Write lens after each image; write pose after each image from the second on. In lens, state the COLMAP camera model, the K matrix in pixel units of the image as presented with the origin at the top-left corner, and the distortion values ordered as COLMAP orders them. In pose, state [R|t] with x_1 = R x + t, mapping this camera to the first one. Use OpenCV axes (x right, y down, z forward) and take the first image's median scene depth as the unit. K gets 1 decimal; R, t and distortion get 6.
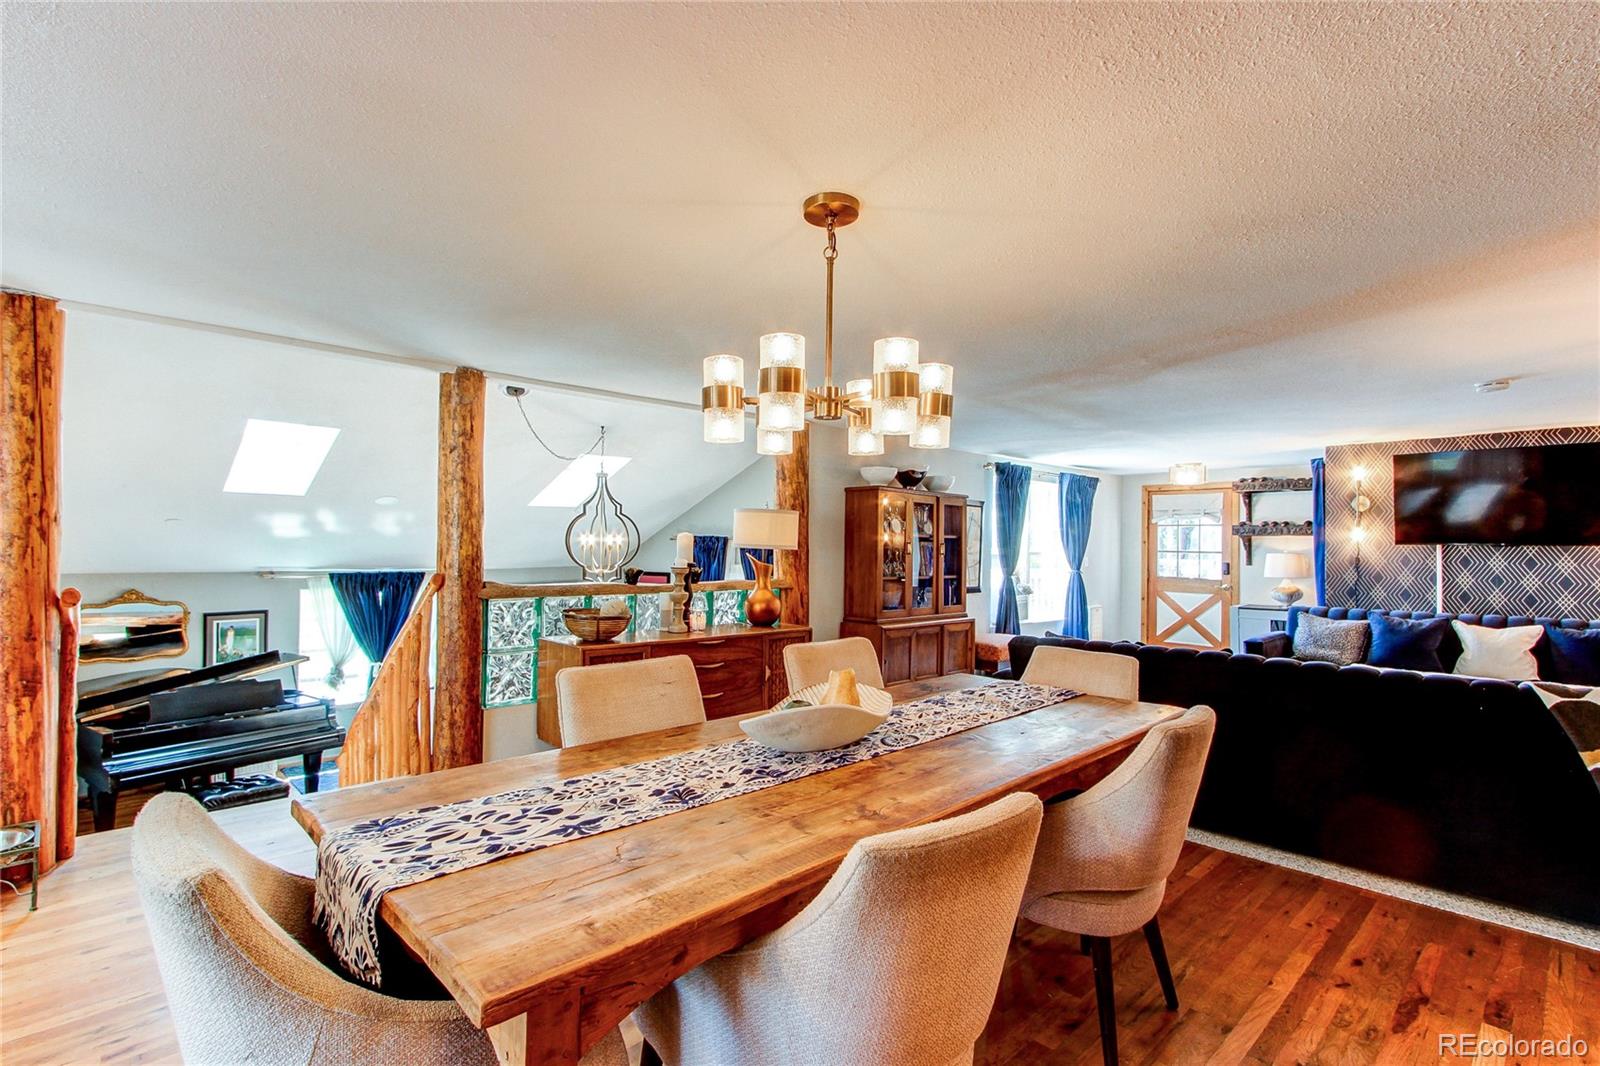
lens RADIAL K [[748.2, 0, 785.8], [0, 748.2, 539.6], [0, 0, 1]] dist [-0.003224, 0.004306]
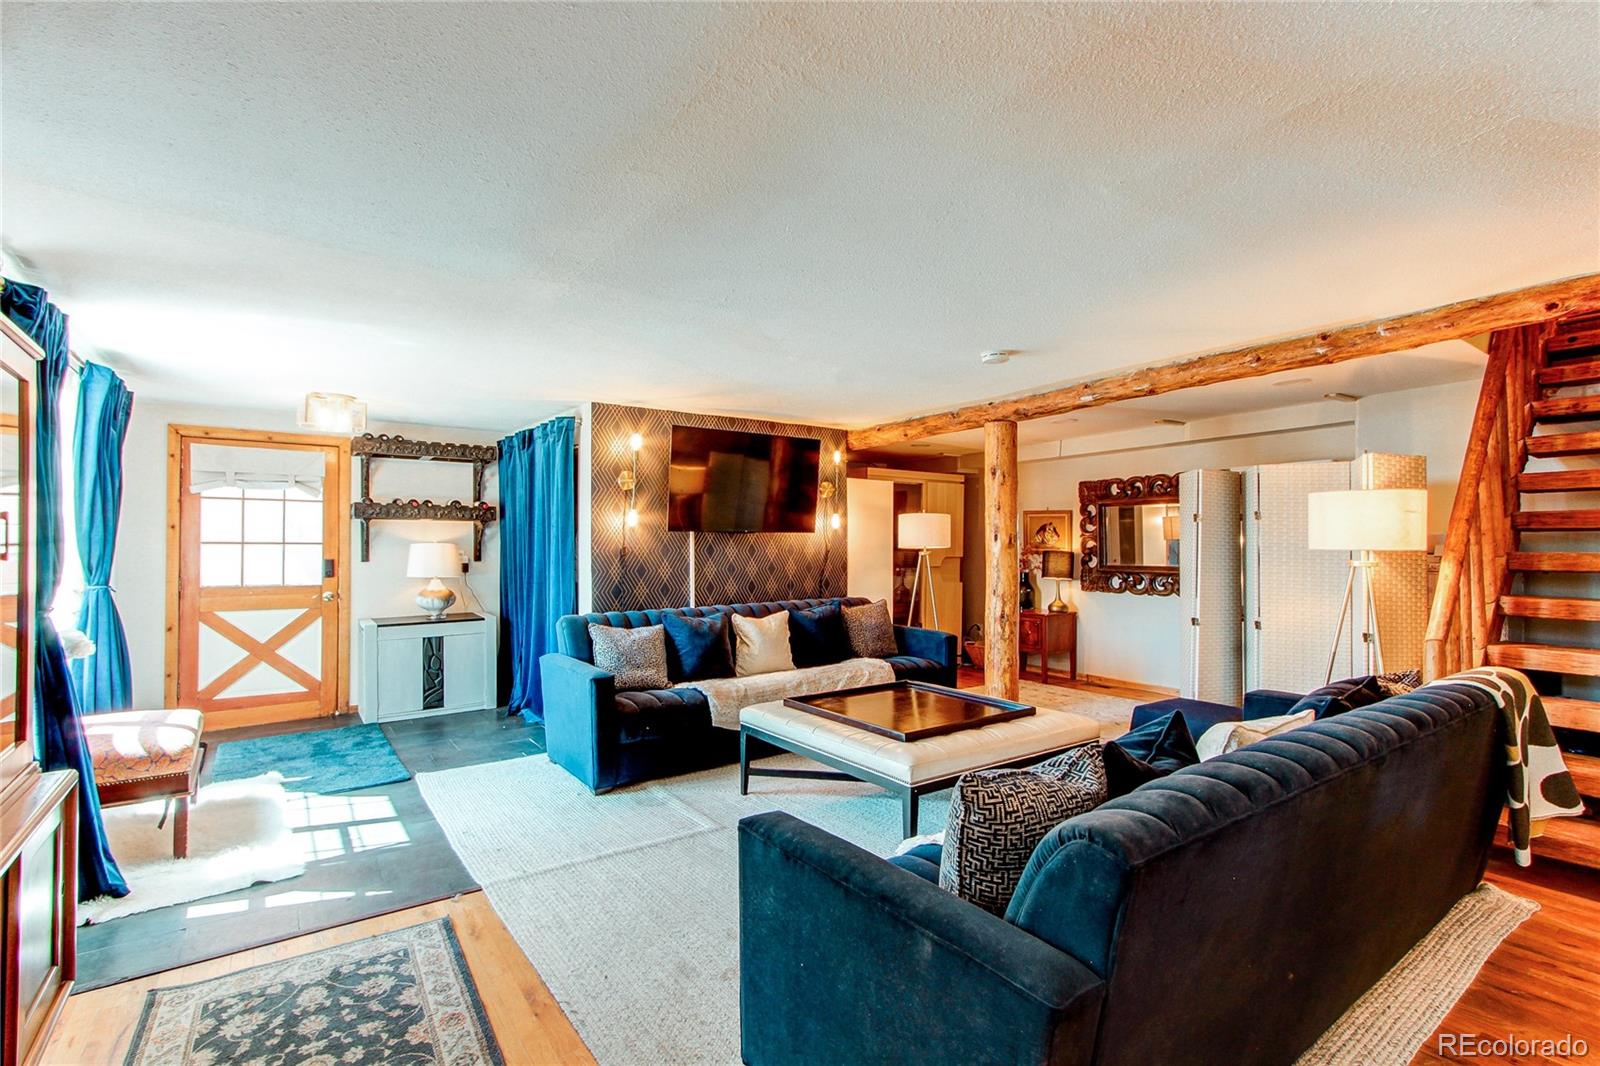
lens RADIAL K [[748.2, 0, 799.4], [0, 748.2, 535.9], [0, 0, 1]] dist [-0.003224, 0.004306]
pose [[0.132320, -0.001311, 0.991206, -0.008191], [-0.008487, 0.999961, 0.002455, 0.007034], [-0.991171, -0.008737, 0.132304, 0.638555]]
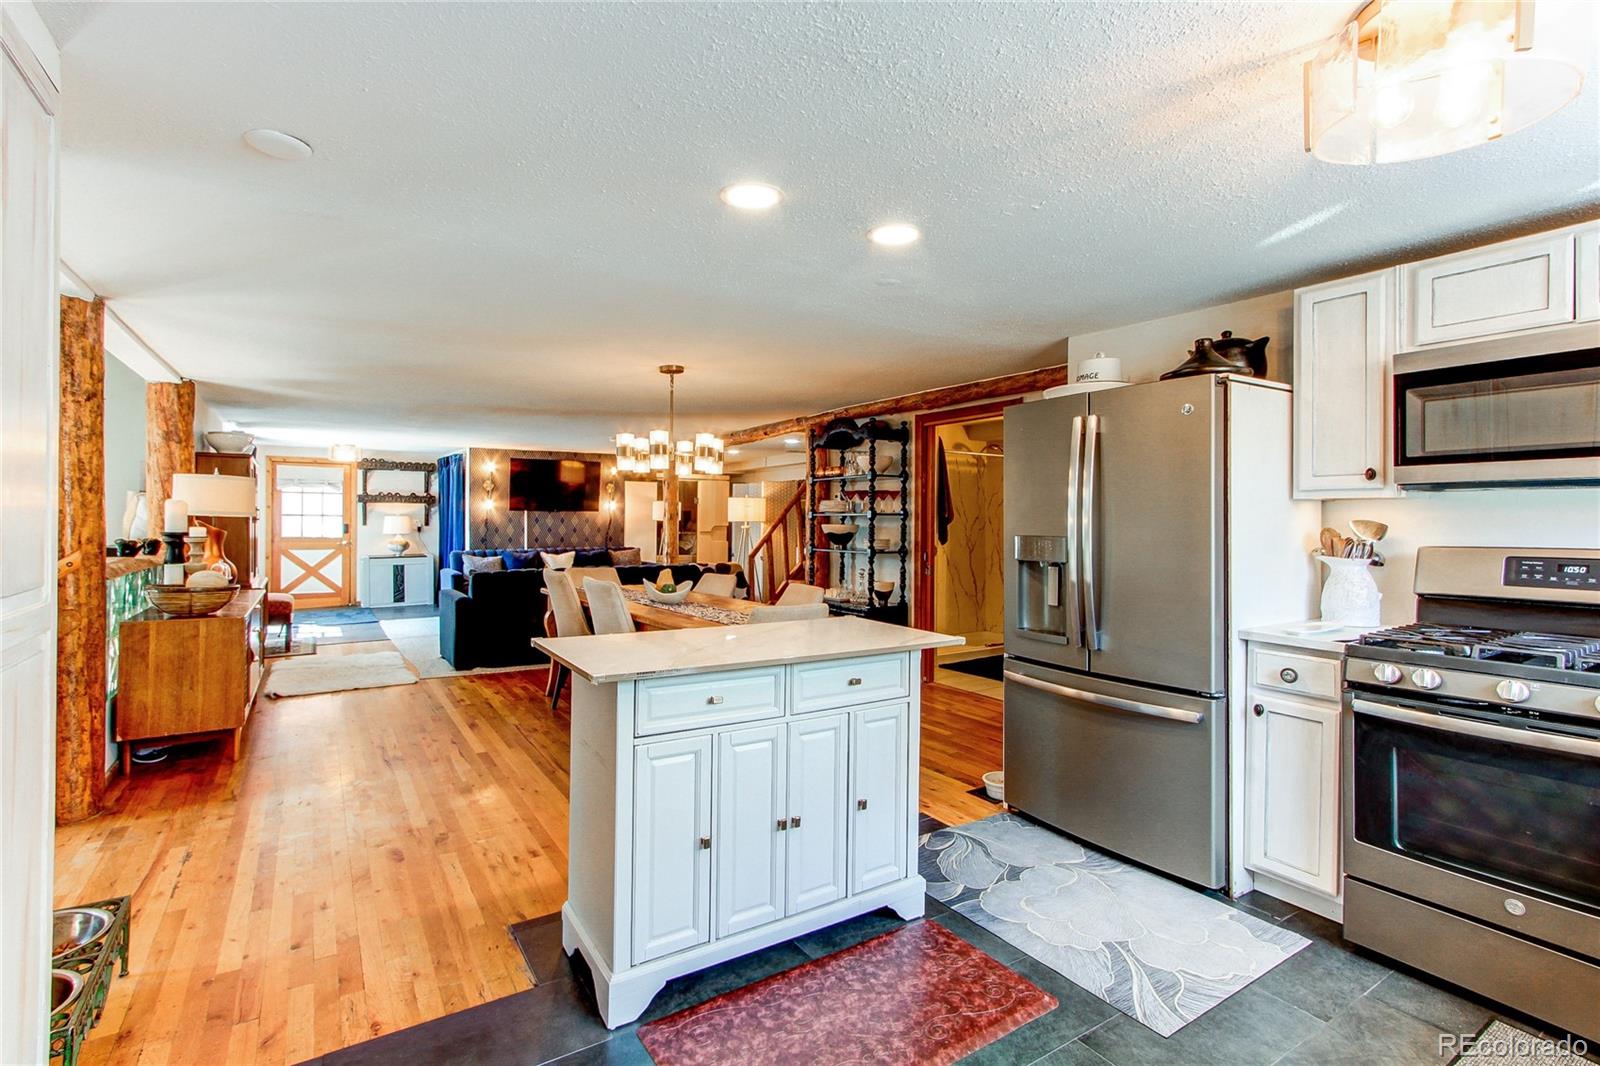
lens RADIAL K [[748.2, 0, 800.2], [0, 748.2, 517.3], [0, 0, 1]] dist [-0.003224, 0.004306]
pose [[0.171977, -0.012883, 0.985017, -0.649425], [-0.013097, 0.999796, 0.015363, -0.011427], [-0.985014, -0.015542, 0.171773, 0.045068]]
